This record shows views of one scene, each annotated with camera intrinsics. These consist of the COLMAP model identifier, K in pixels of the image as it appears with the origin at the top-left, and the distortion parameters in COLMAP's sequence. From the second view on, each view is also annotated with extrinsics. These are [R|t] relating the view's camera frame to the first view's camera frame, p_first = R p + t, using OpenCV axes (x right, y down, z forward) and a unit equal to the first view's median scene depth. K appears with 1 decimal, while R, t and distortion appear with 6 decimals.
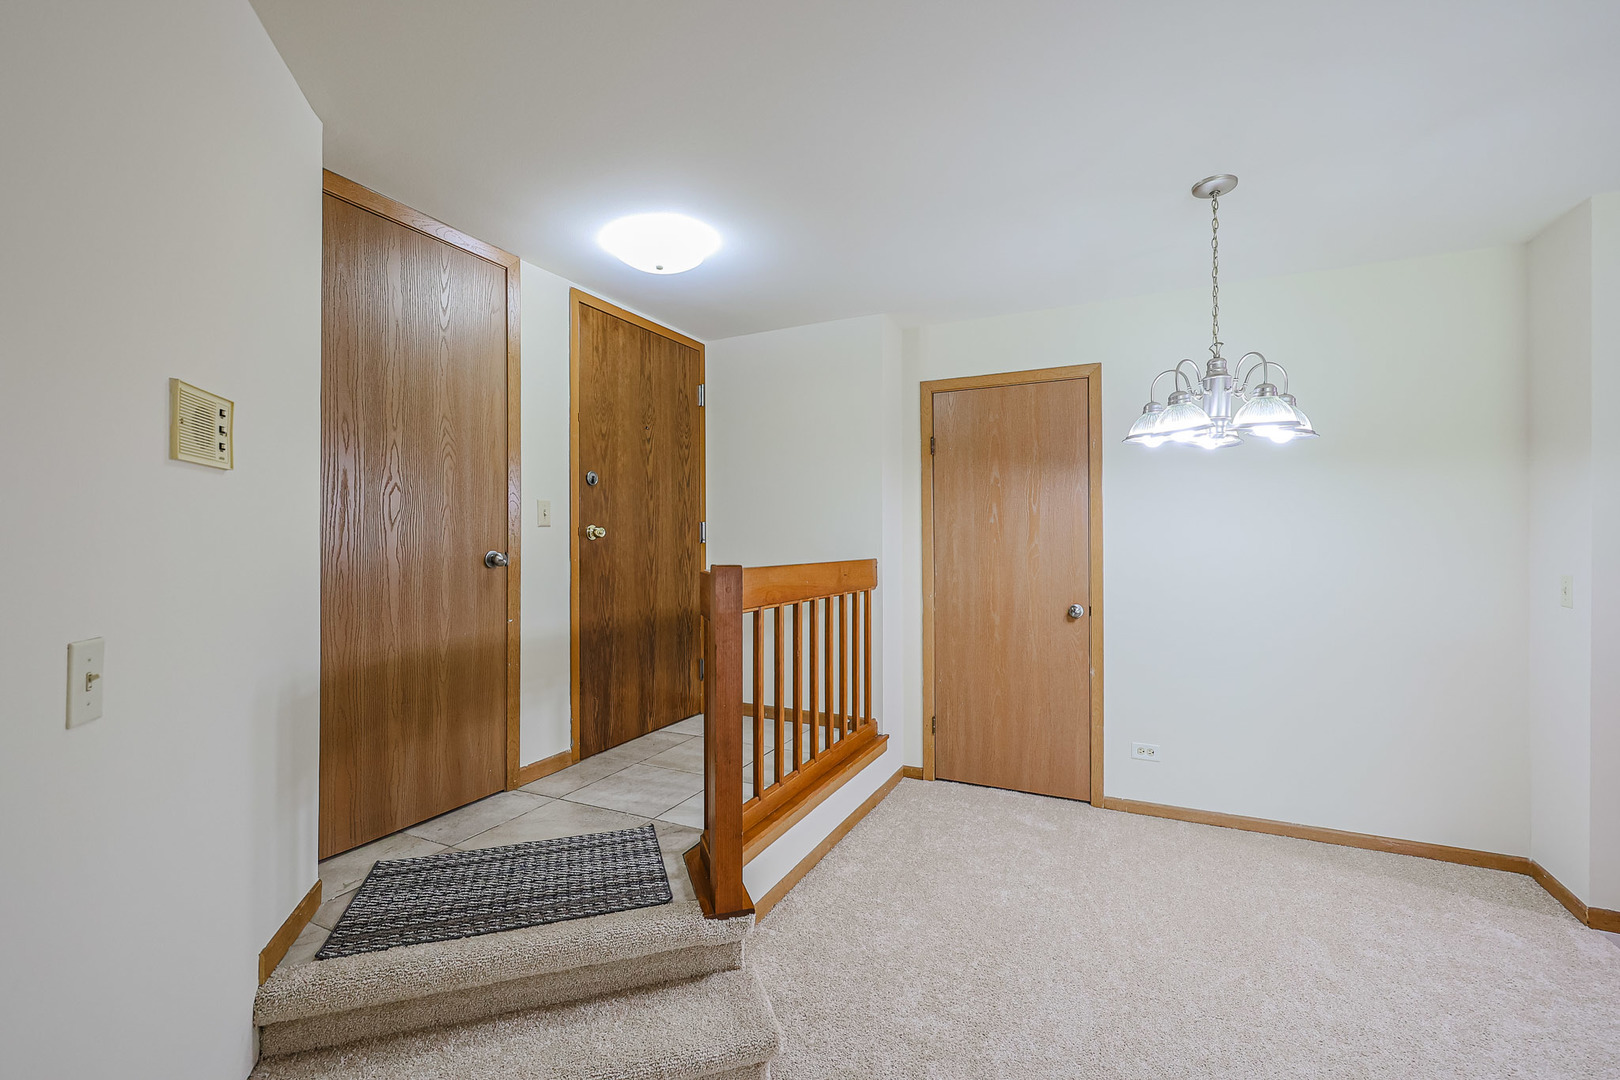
lens RADIAL K [[690.9, 0, 804.4], [0, 690.9, 535.1], [0, 0, 1]] dist [-0.000267, -0.000008]
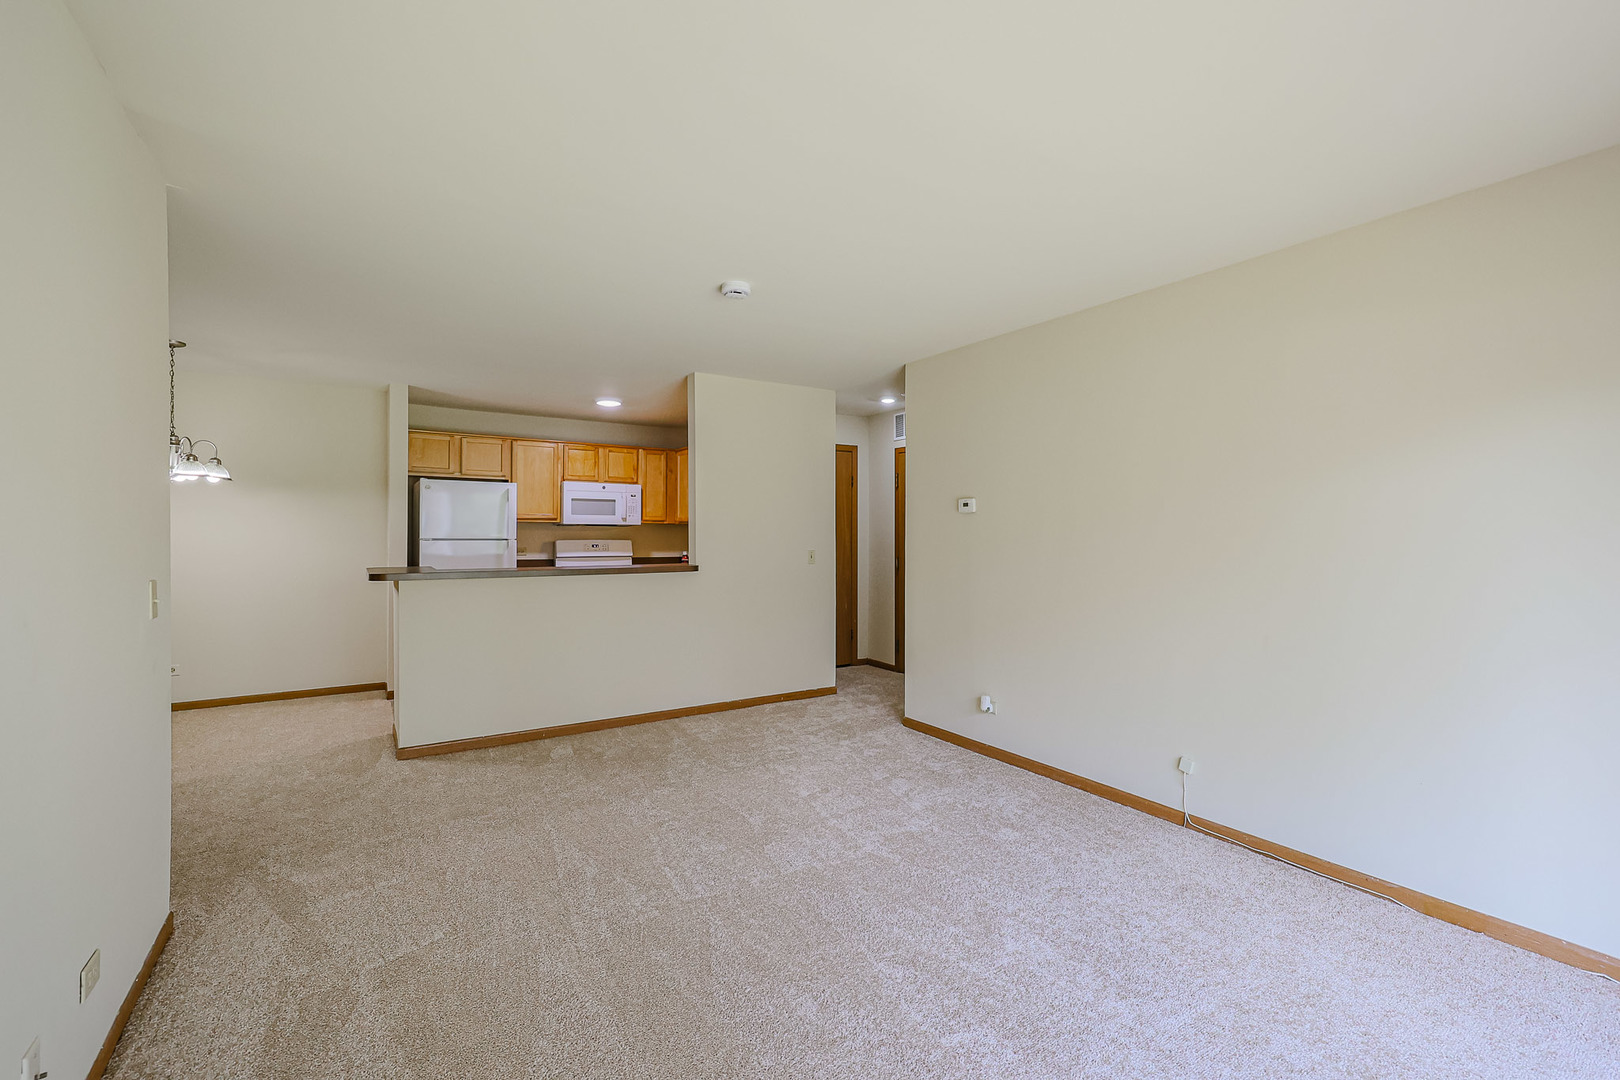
lens RADIAL K [[690.9, 0, 804.8], [0, 690.9, 537.1], [0, 0, 1]] dist [-0.000267, -0.000008]
pose [[0.513214, -0.004681, 0.858248, -0.088866], [-0.009939, 0.999886, 0.011396, -0.011699], [-0.858203, -0.014379, 0.513109, -0.958884]]
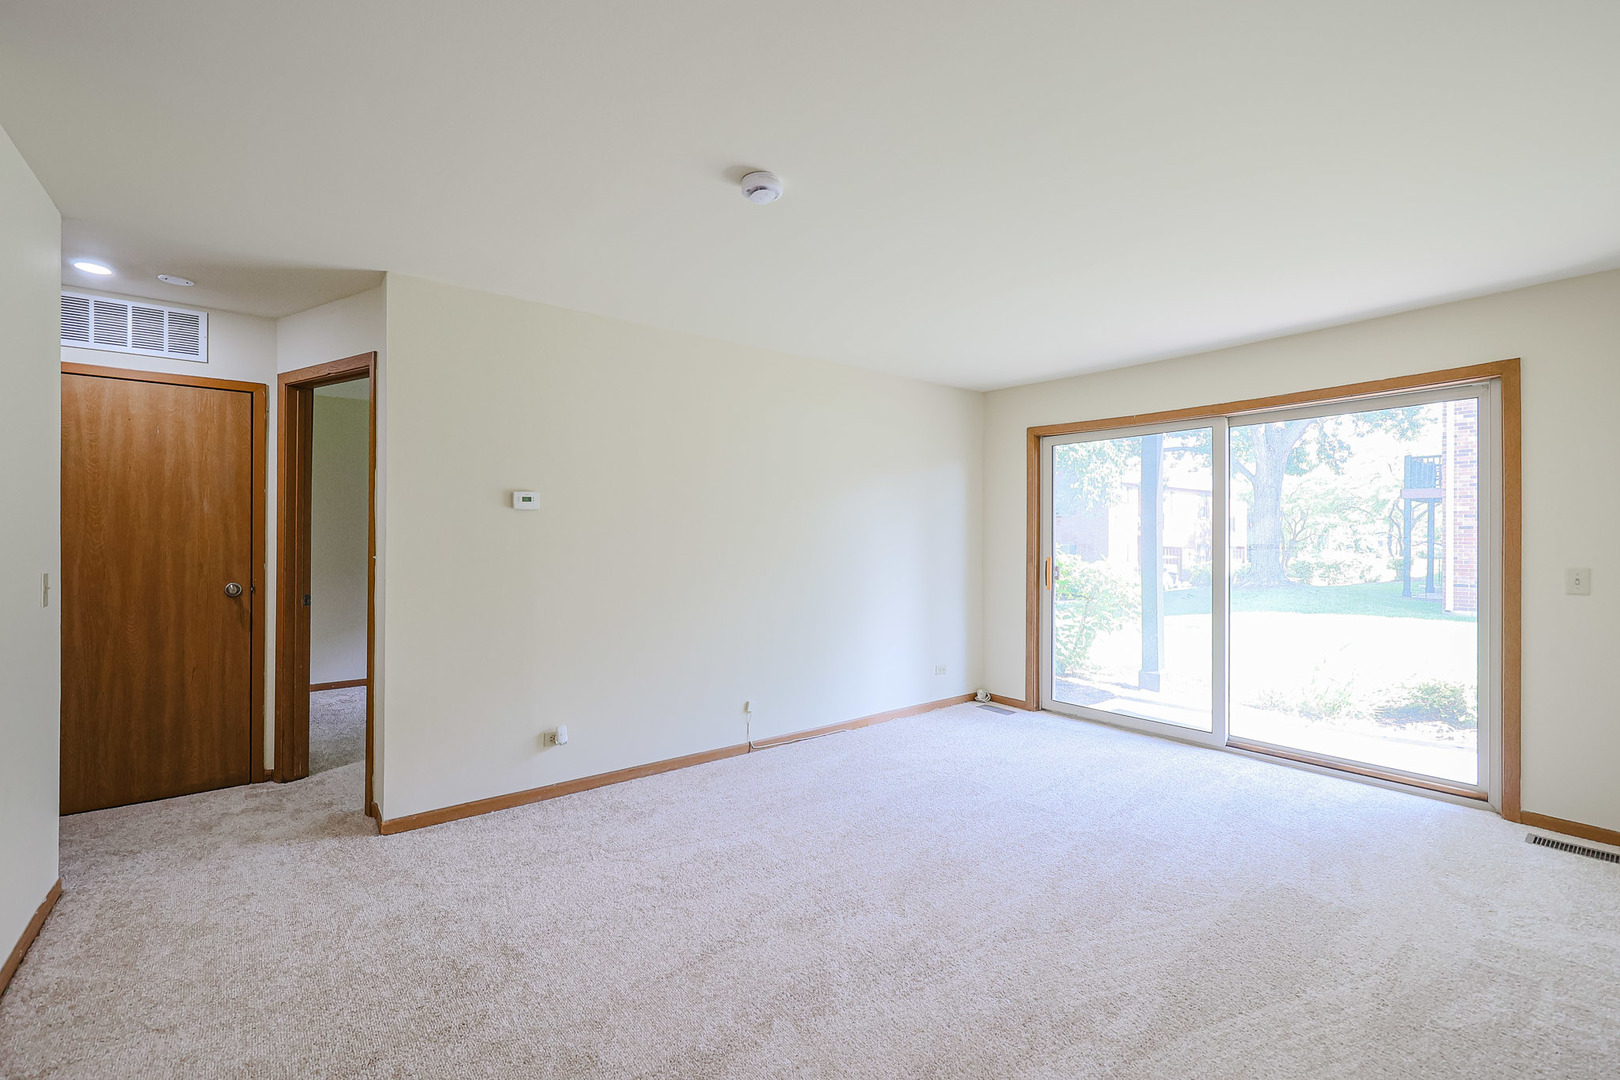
lens RADIAL K [[690.9, 0, 799.1], [0, 690.9, 541.2], [0, 0, 1]] dist [-0.000267, -0.000008]
pose [[-0.897987, 0.000230, 0.440022, 0.341422], [-0.000414, 0.999999, -0.001368, 0.003039], [-0.440022, -0.001410, -0.897986, 0.164954]]
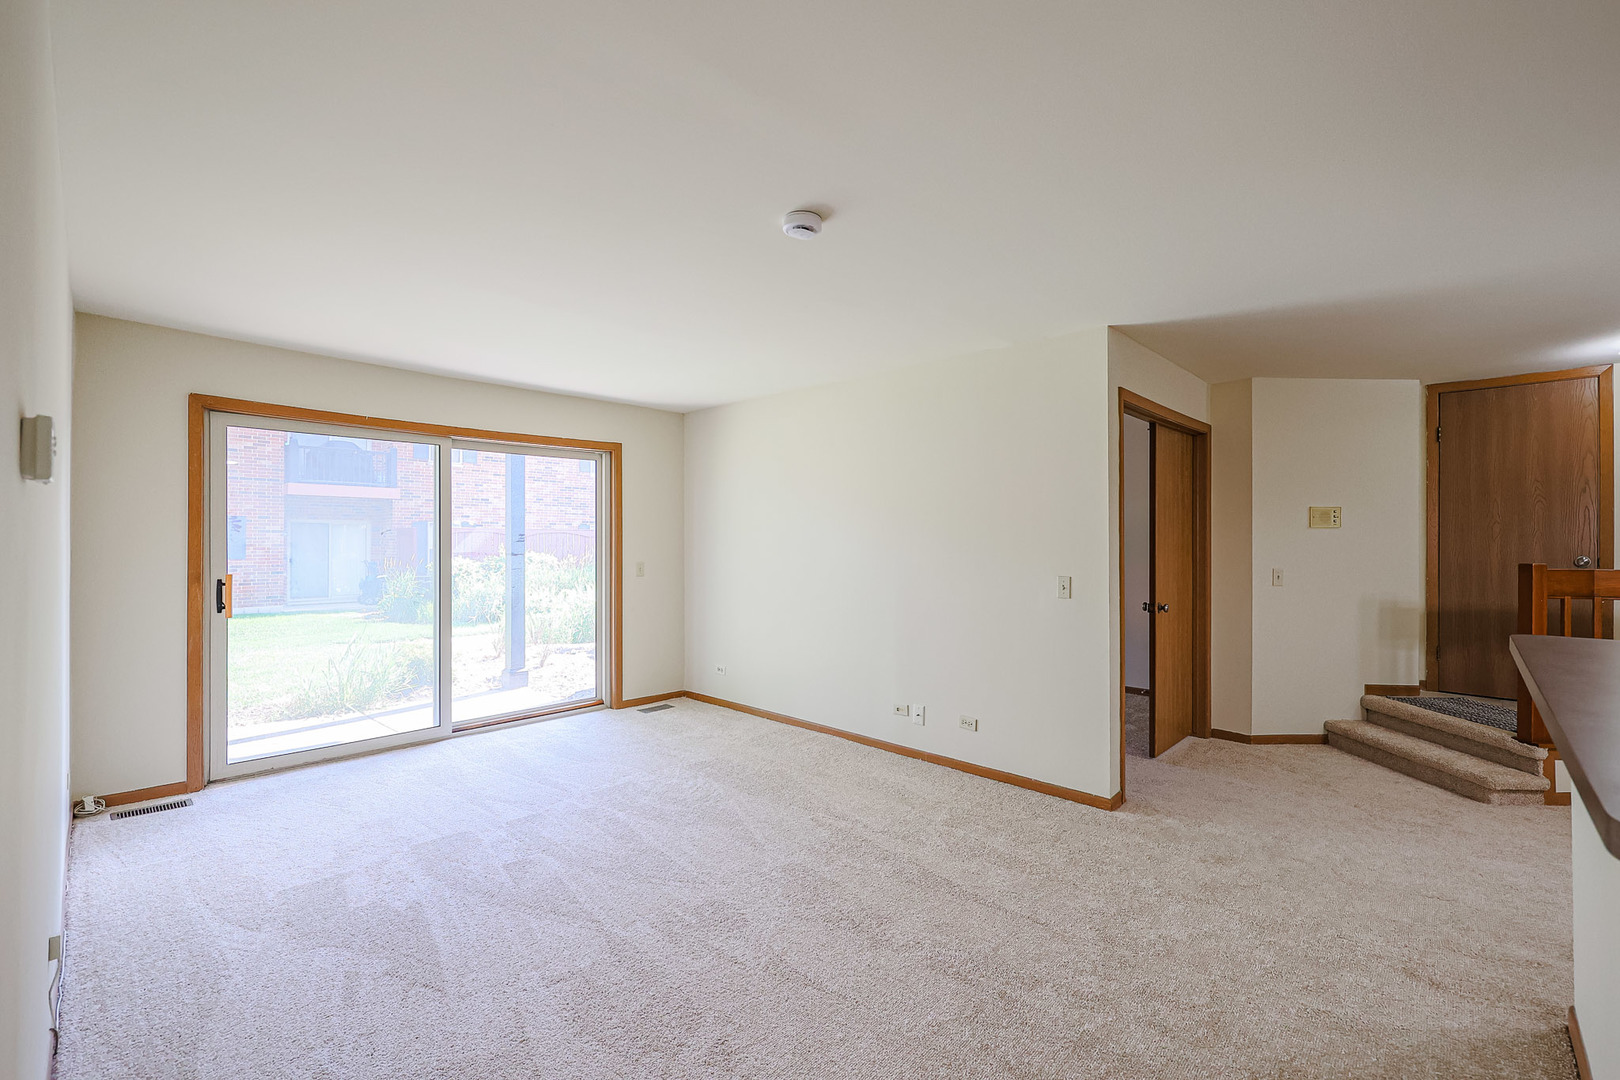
lens RADIAL K [[690.9, 0, 803.7], [0, 690.9, 541.5], [0, 0, 1]] dist [-0.000267, -0.000008]
pose [[-0.304516, 0.003449, -0.952501, 1.316851], [0.003033, 0.999992, 0.002652, -0.017520], [0.952502, -0.002082, -0.304524, -0.194565]]
